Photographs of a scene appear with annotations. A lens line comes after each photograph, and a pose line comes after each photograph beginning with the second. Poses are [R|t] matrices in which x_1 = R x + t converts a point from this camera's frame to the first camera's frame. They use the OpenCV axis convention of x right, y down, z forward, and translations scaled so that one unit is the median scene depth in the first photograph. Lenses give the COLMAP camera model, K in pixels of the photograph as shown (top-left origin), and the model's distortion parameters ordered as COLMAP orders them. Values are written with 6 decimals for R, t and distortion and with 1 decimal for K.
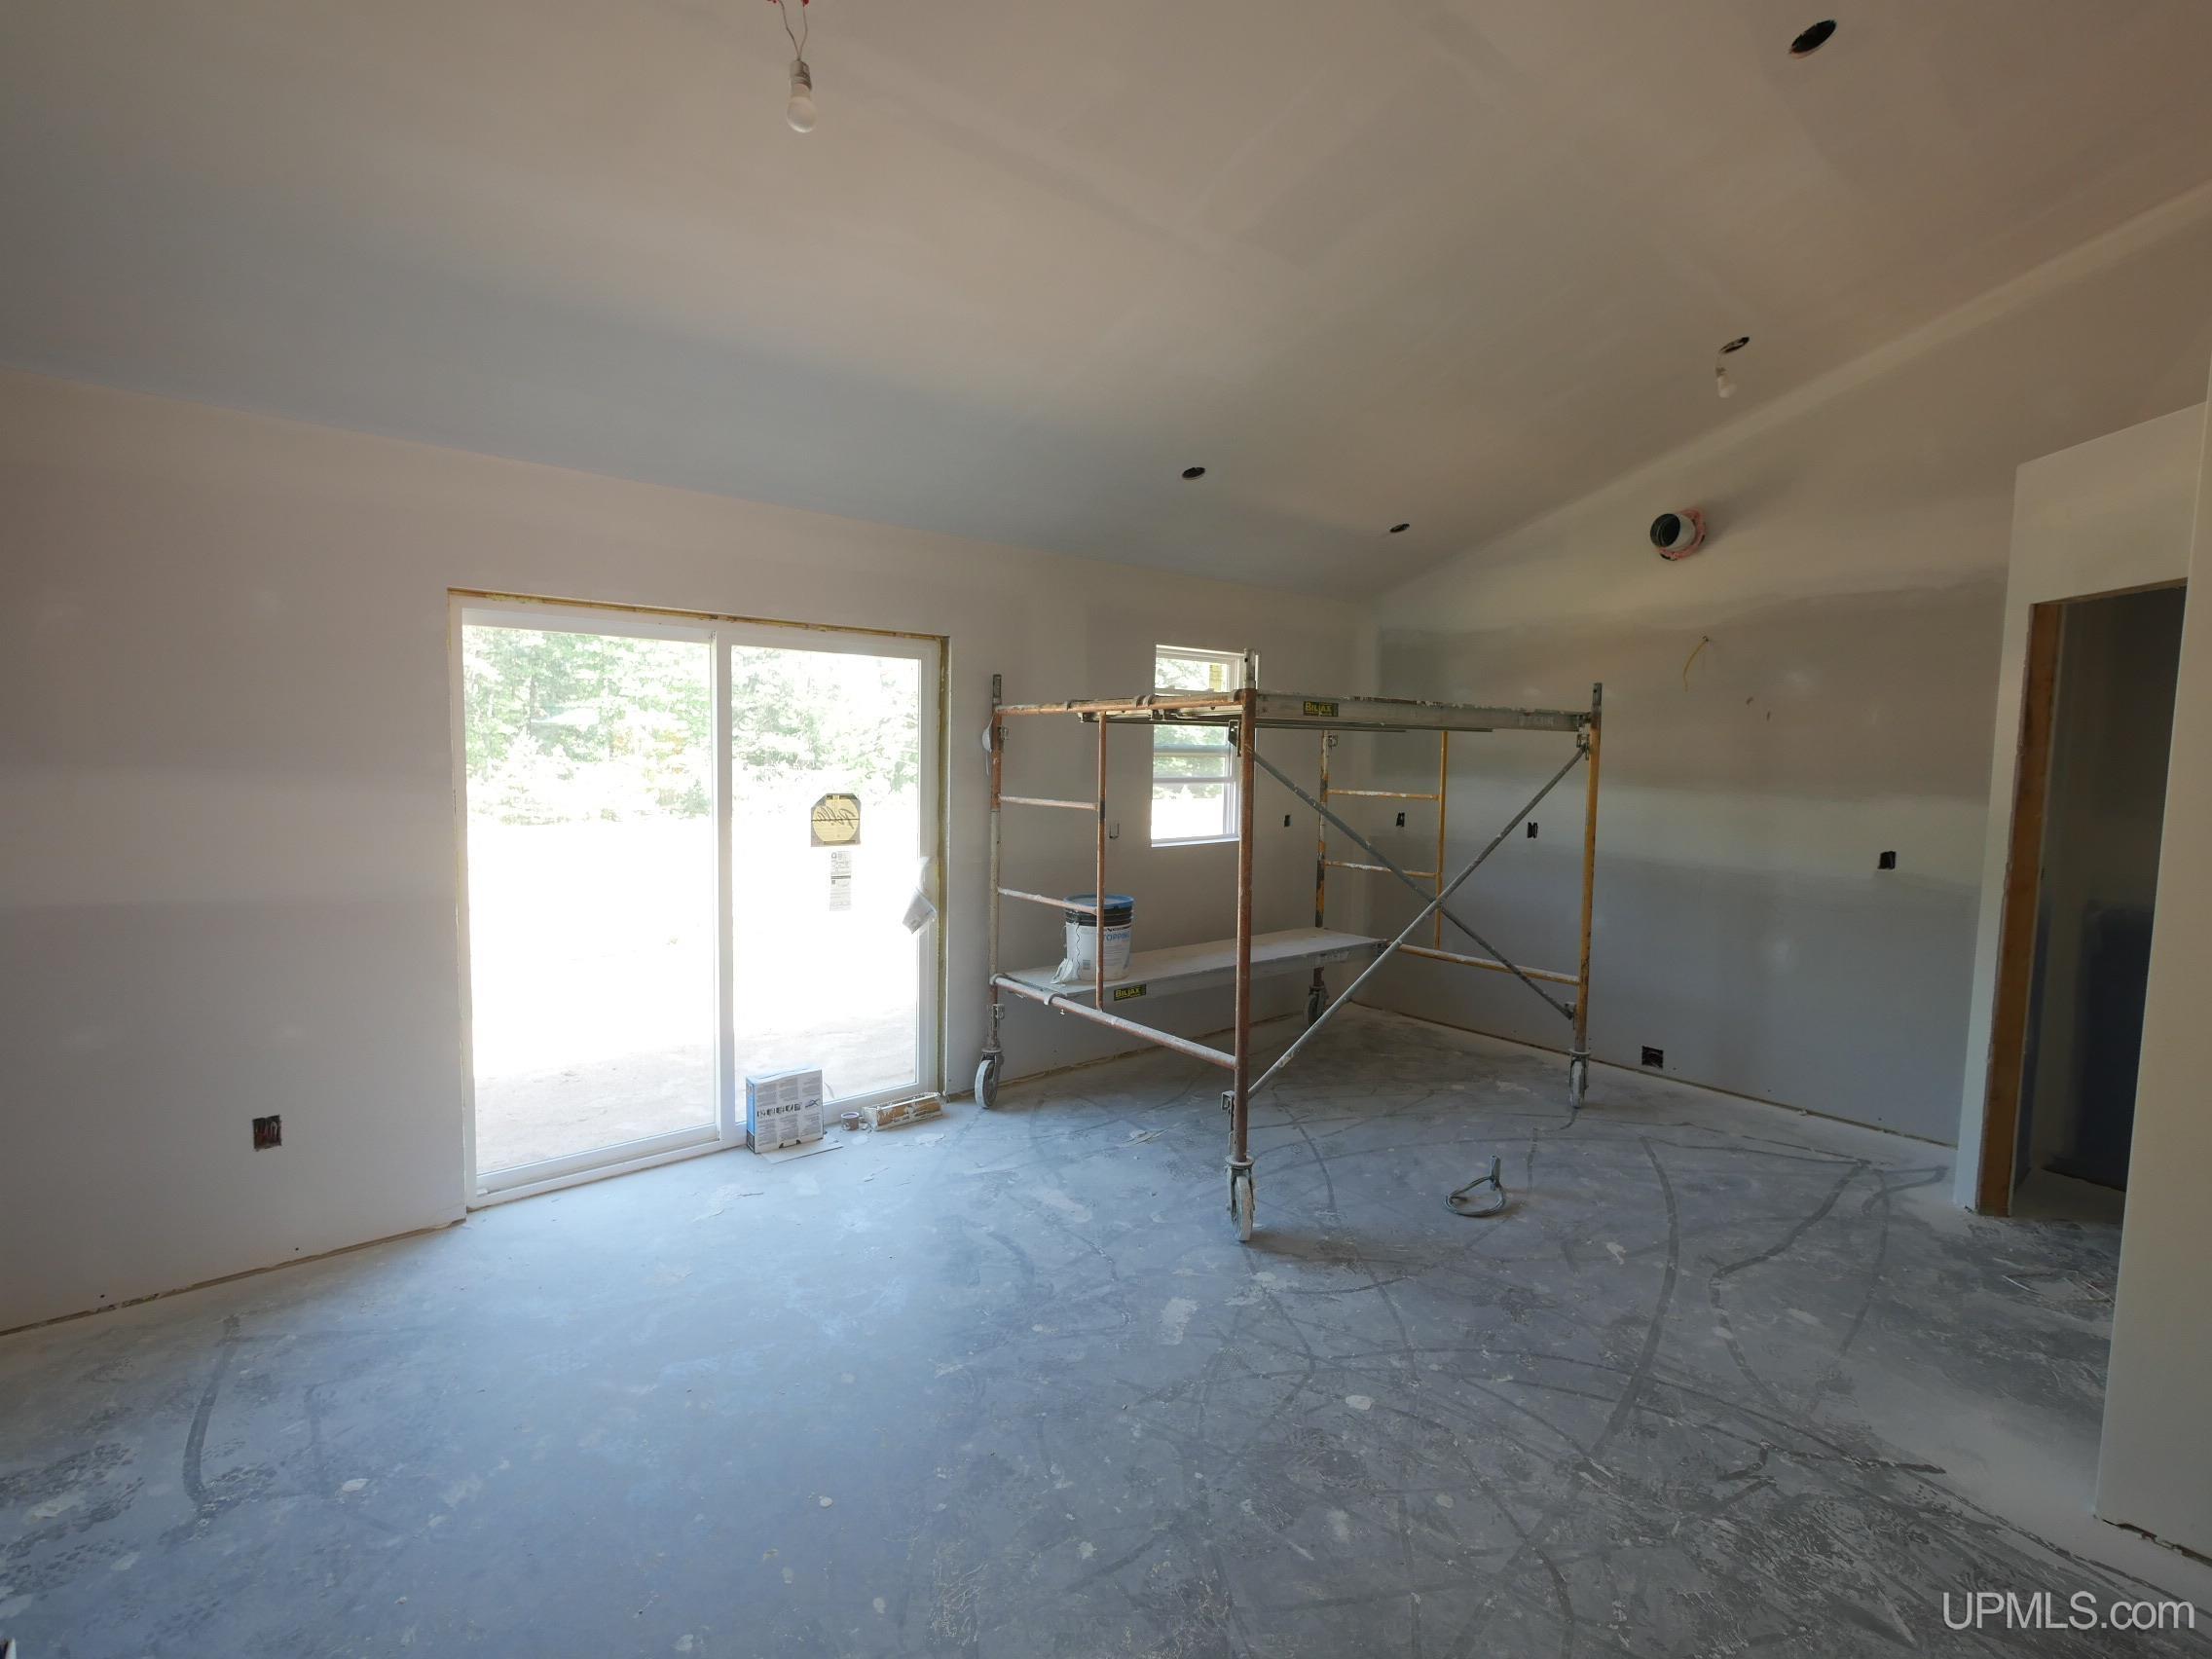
lens RADIAL K [[1020.8, 0, 1102.9], [0, 1020.8, 820.0], [0, 0, 1]] dist [-0.000832, 0.000044]
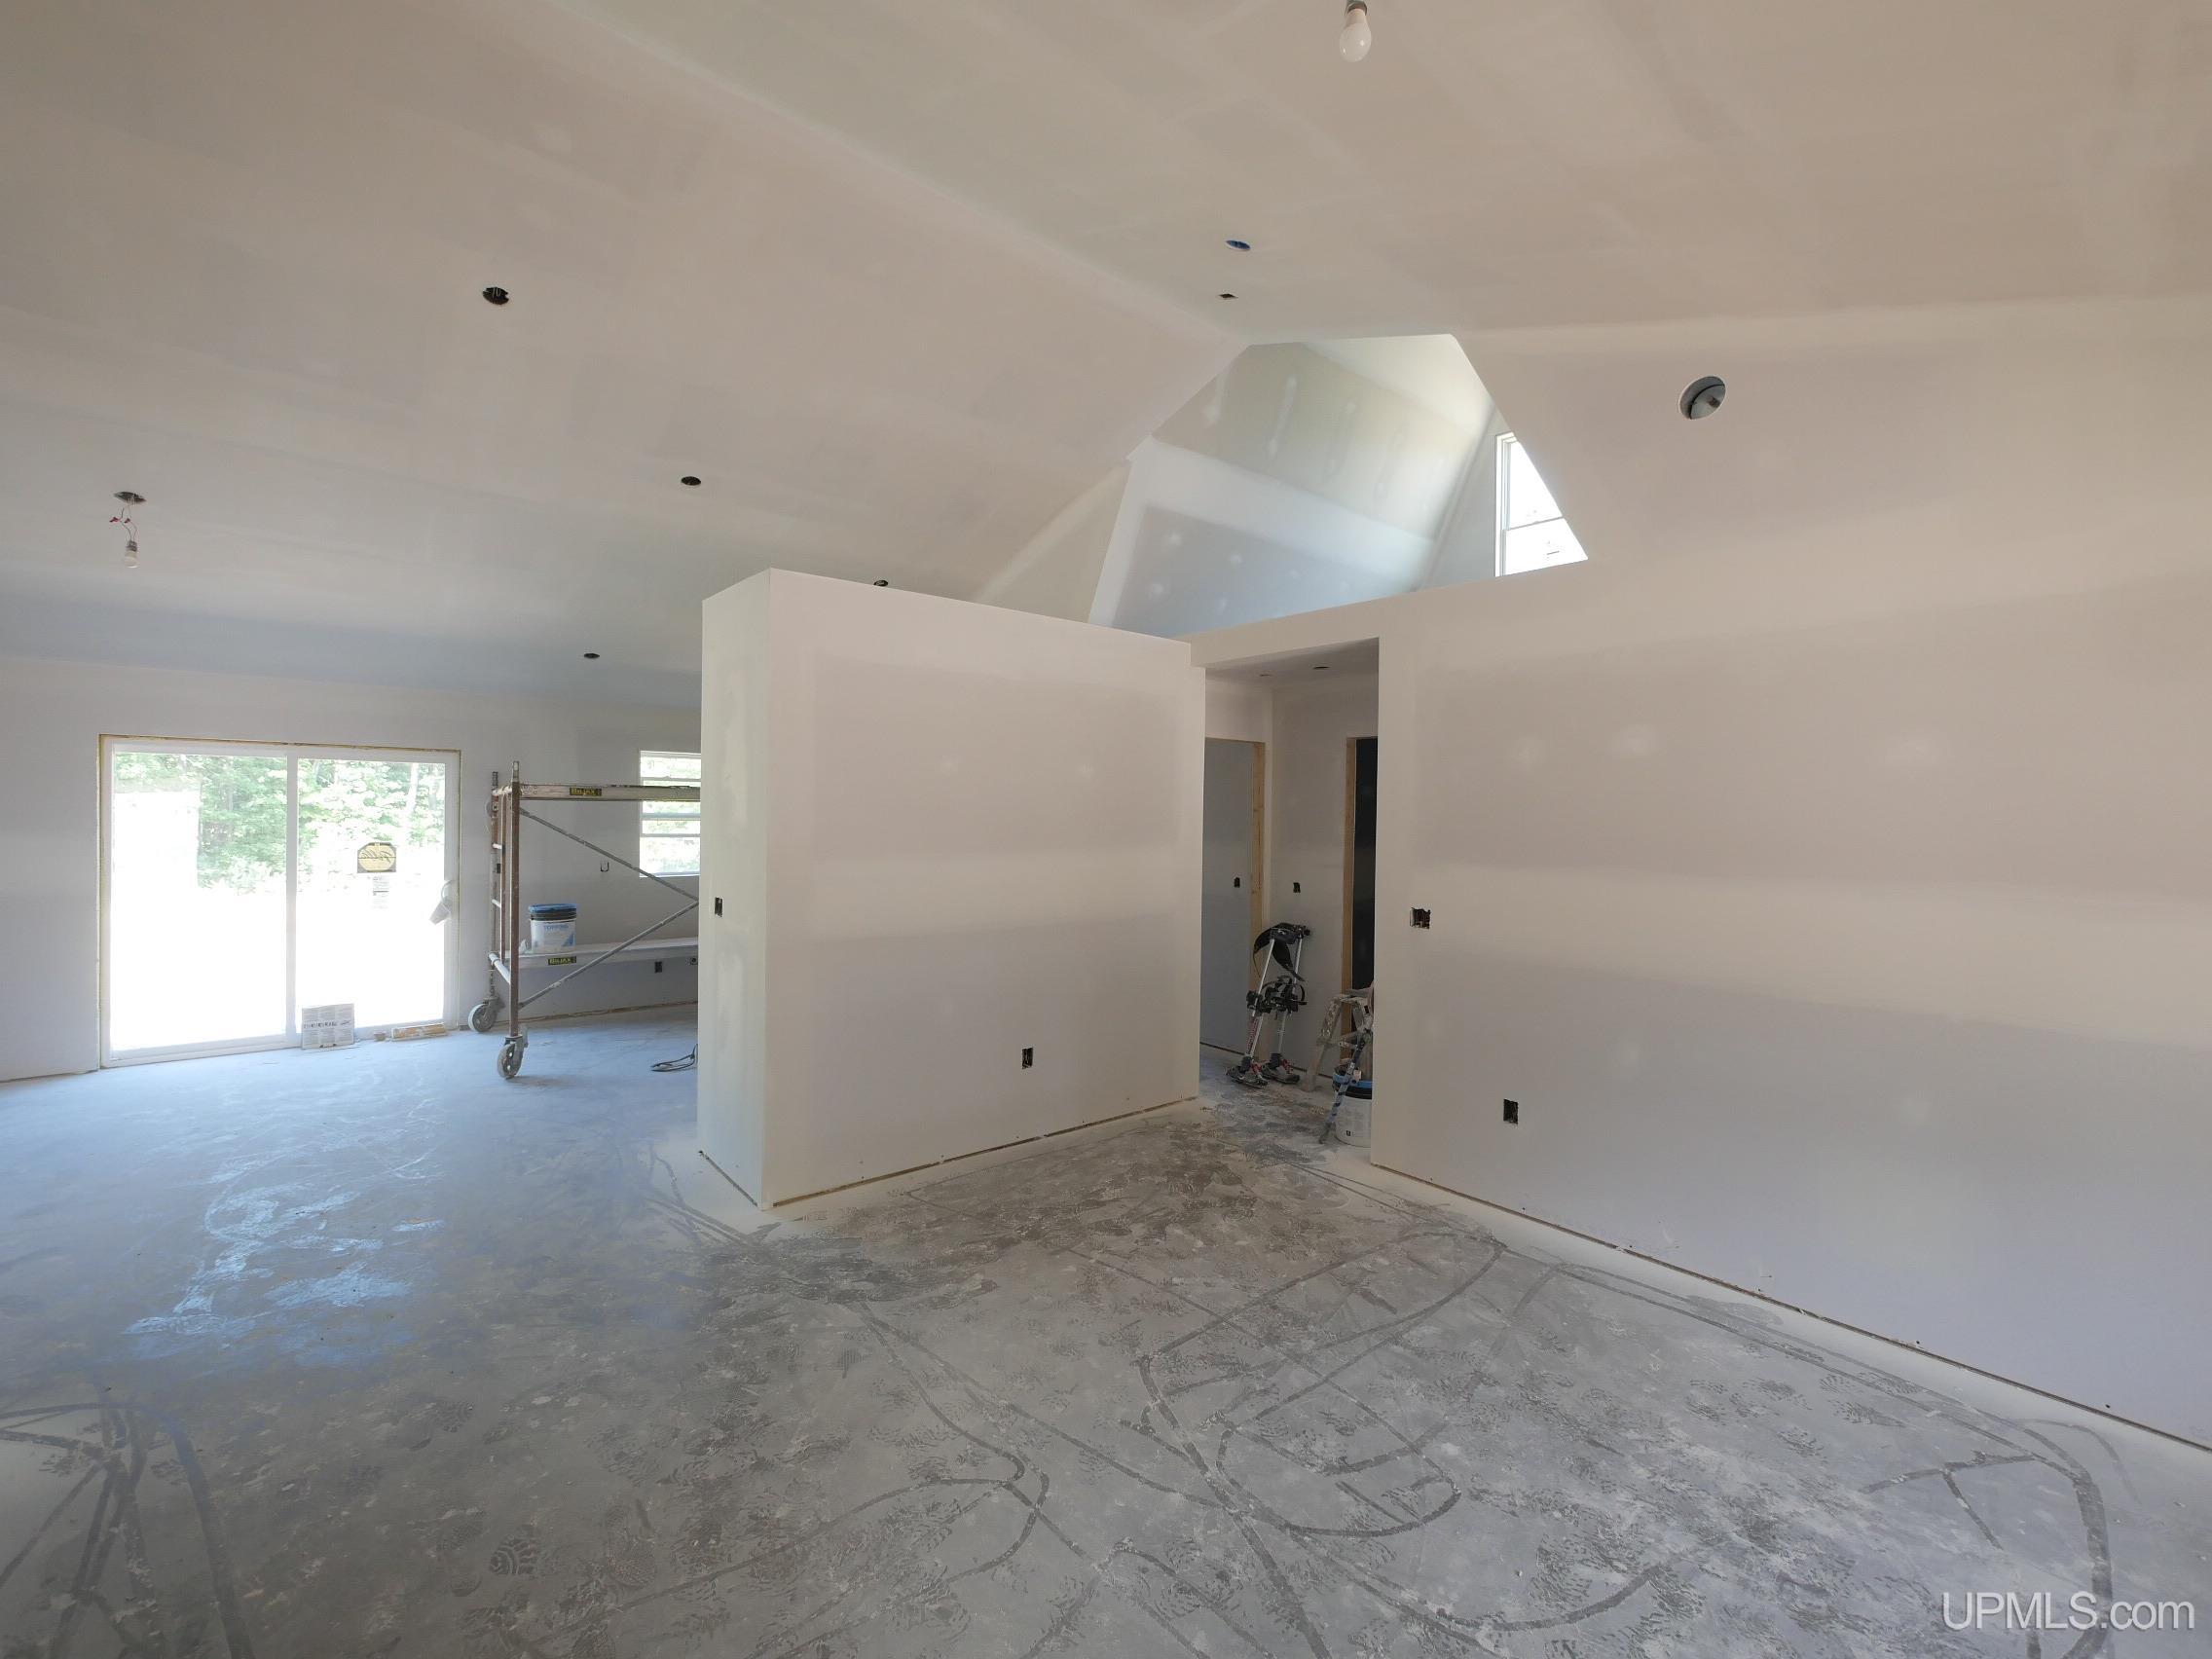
lens RADIAL K [[942.9, 0, 1102.7], [0, 942.9, 819.9], [0, 0, 1]] dist [-0.005348, 0.000584]
pose [[0.999934, -0.008504, -0.007763, 0.932109], [0.007938, 0.997496, -0.070273, 0.054661], [0.008341, 0.070206, 0.997498, -0.547662]]
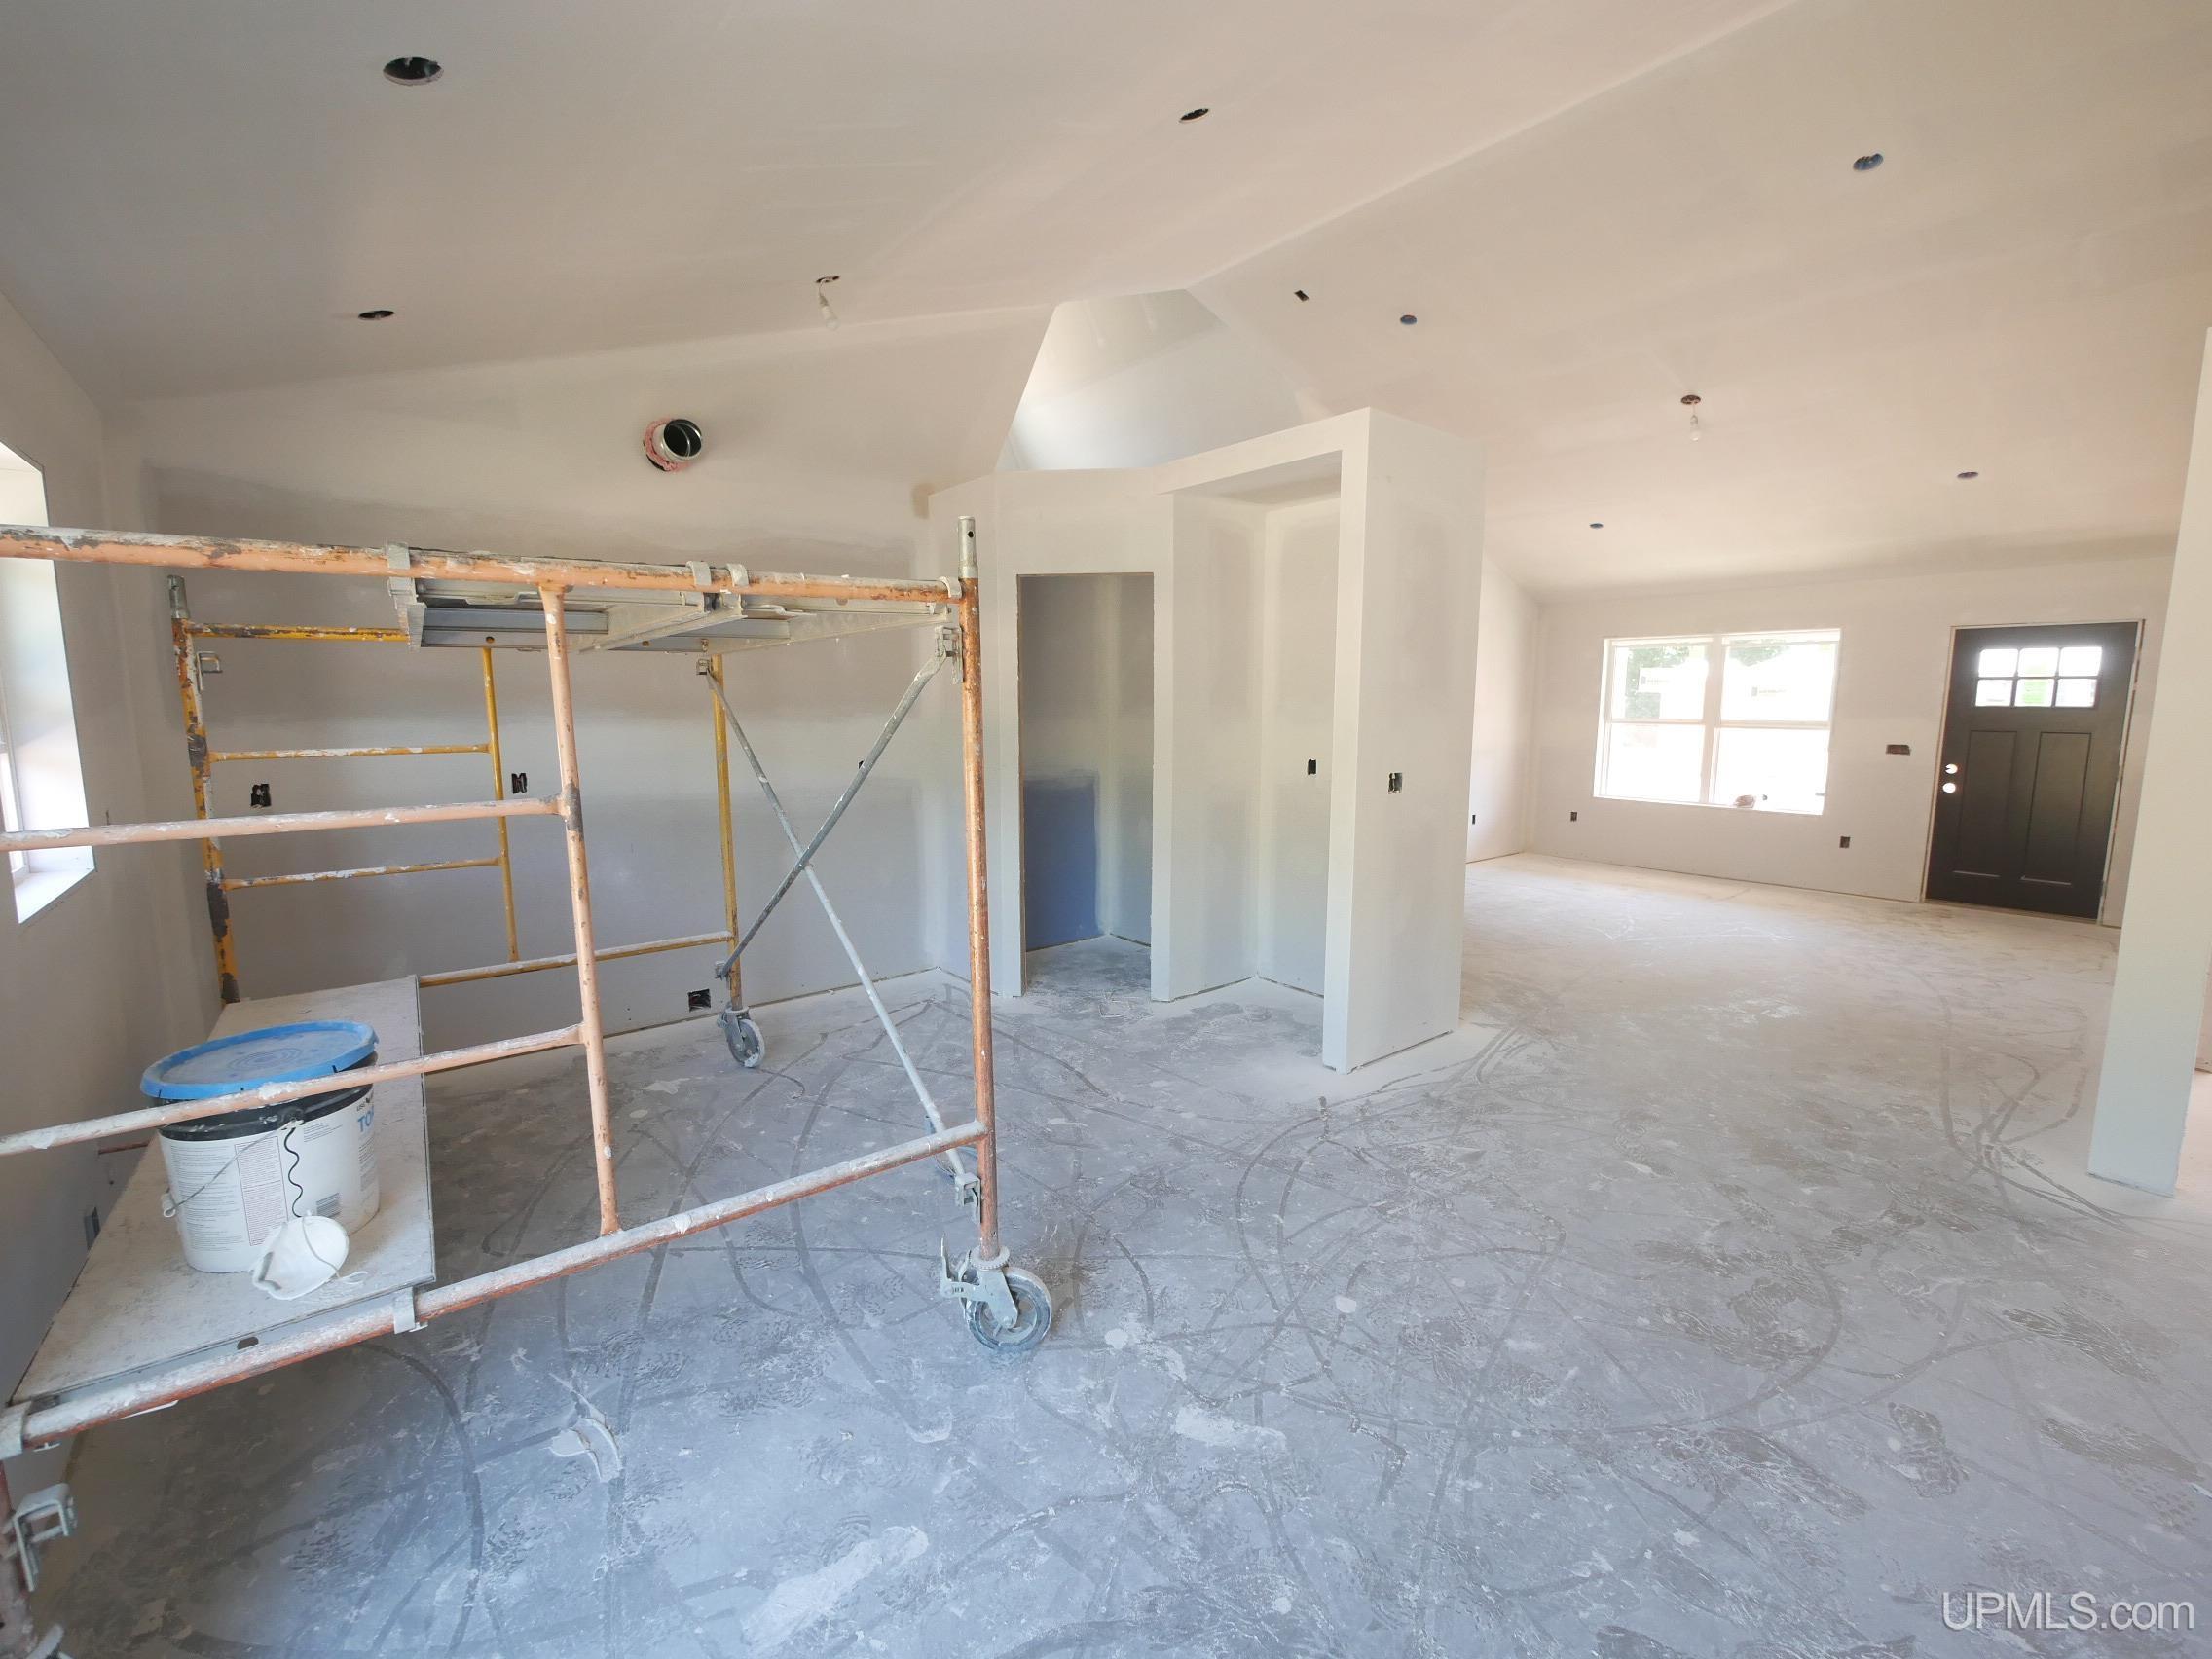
lens RADIAL K [[942.9, 0, 1102.7], [0, 942.9, 819.9], [0, 0, 1]] dist [-0.005348, 0.000584]
pose [[0.021239, -0.147446, 0.988842, -0.358737], [0.075581, 0.986472, 0.145469, -0.042163], [-0.996913, 0.071648, 0.032096, 0.674353]]
